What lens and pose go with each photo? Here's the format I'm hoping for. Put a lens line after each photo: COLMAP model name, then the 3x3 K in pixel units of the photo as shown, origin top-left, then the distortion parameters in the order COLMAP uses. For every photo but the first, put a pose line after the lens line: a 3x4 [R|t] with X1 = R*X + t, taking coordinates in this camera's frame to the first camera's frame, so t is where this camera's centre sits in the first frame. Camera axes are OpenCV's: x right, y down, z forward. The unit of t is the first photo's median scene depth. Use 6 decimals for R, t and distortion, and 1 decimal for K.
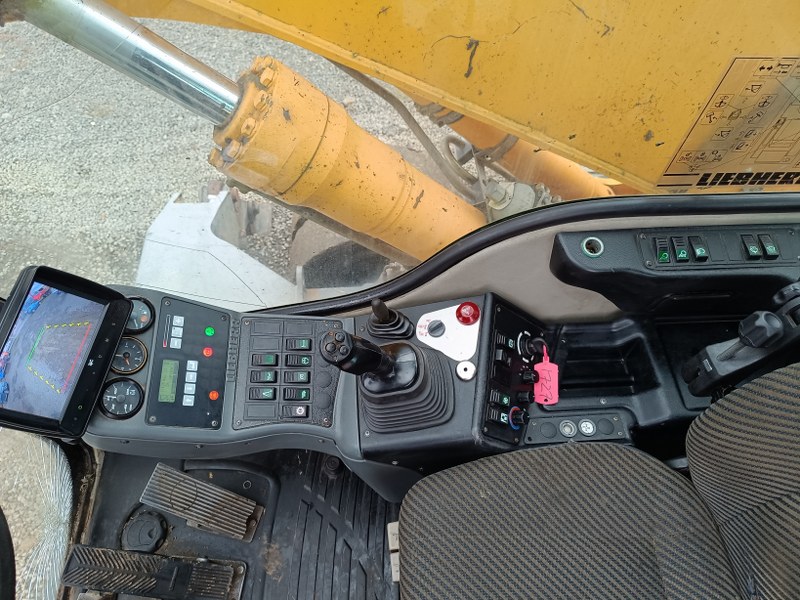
lens RADIAL K [[552.5, 0, 401.4], [0, 552.5, 297.0], [0, 0, 1]] dist [0.023447, -0.028577]
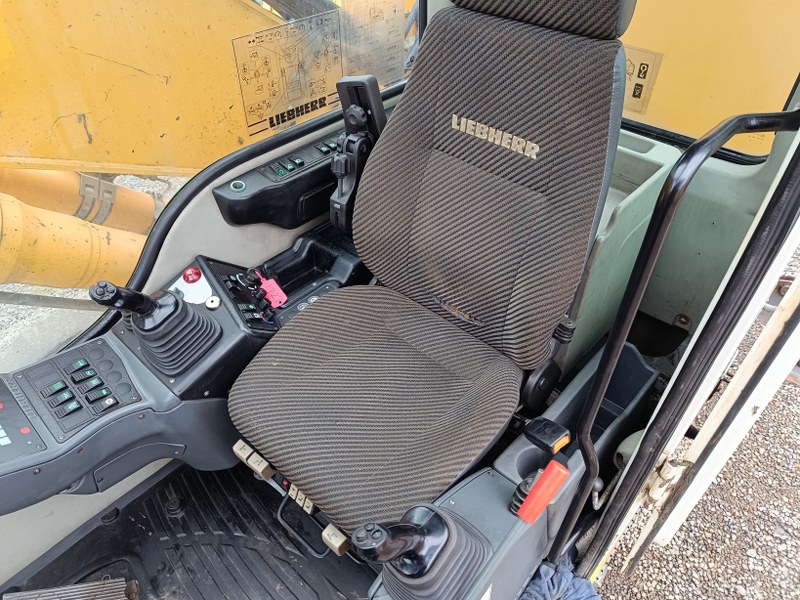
lens RADIAL K [[552.5, 0, 395.9], [0, 552.5, 304.1], [0, 0, 1]] dist [0.023447, -0.028577]
pose [[0.721118, -0.498919, 0.480697, -0.205157], [0.595930, 0.800554, -0.063085, 0.472960], [-0.353350, 0.331953, 0.874615, -0.317830]]
